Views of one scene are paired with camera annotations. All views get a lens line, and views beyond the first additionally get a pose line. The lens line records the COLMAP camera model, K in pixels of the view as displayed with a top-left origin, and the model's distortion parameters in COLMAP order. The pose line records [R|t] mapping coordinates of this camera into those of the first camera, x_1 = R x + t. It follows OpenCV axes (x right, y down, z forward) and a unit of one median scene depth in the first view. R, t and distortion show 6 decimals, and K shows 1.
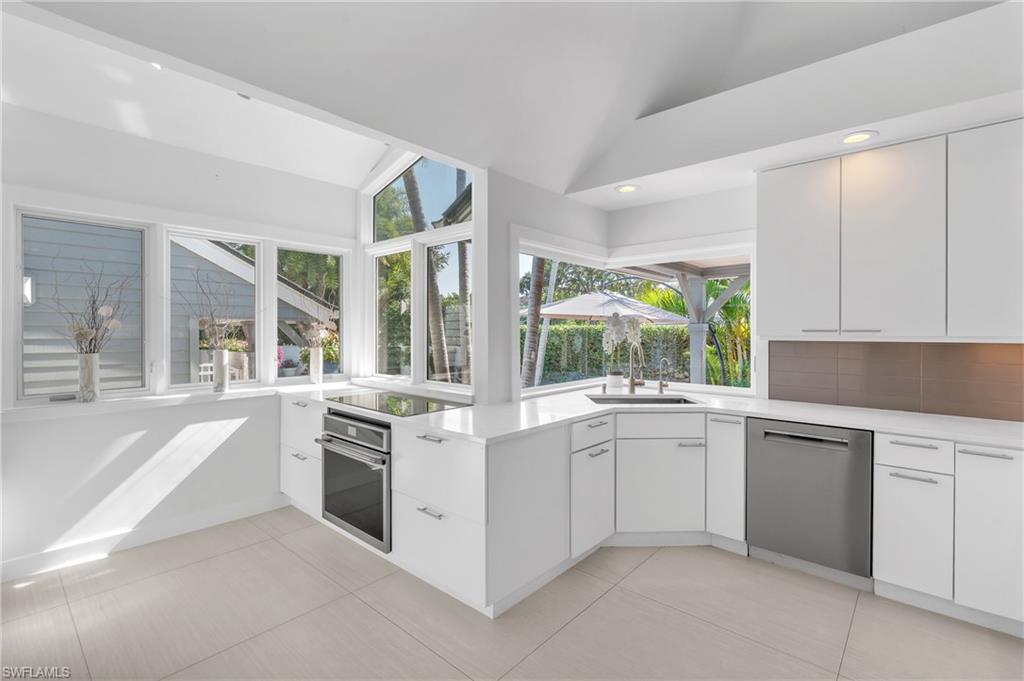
lens RADIAL K [[464.3, 0, 513.8], [0, 464.3, 333.4], [0, 0, 1]] dist [0.002721, 0.000962]
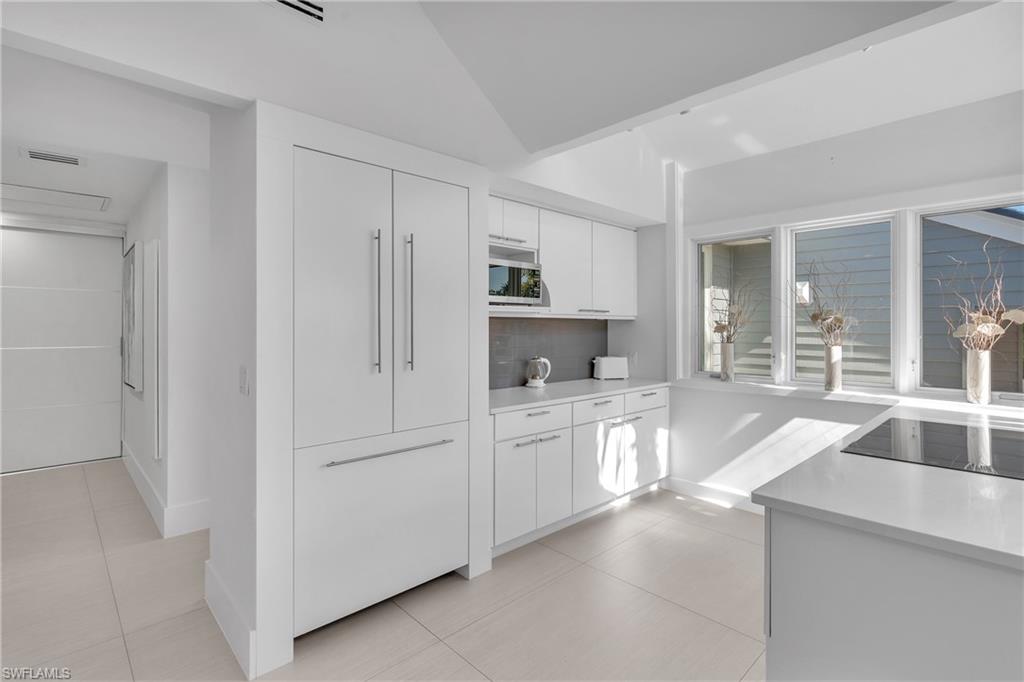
lens RADIAL K [[488.3, 0, 511.8], [0, 488.3, 325.7], [0, 0, 1]] dist [0.000980, 0.000284]
pose [[-0.089870, -0.000652, -0.995953, 0.417106], [-0.006502, 0.999979, -0.000068, -0.000678], [0.995932, 0.006470, -0.089872, 0.474302]]
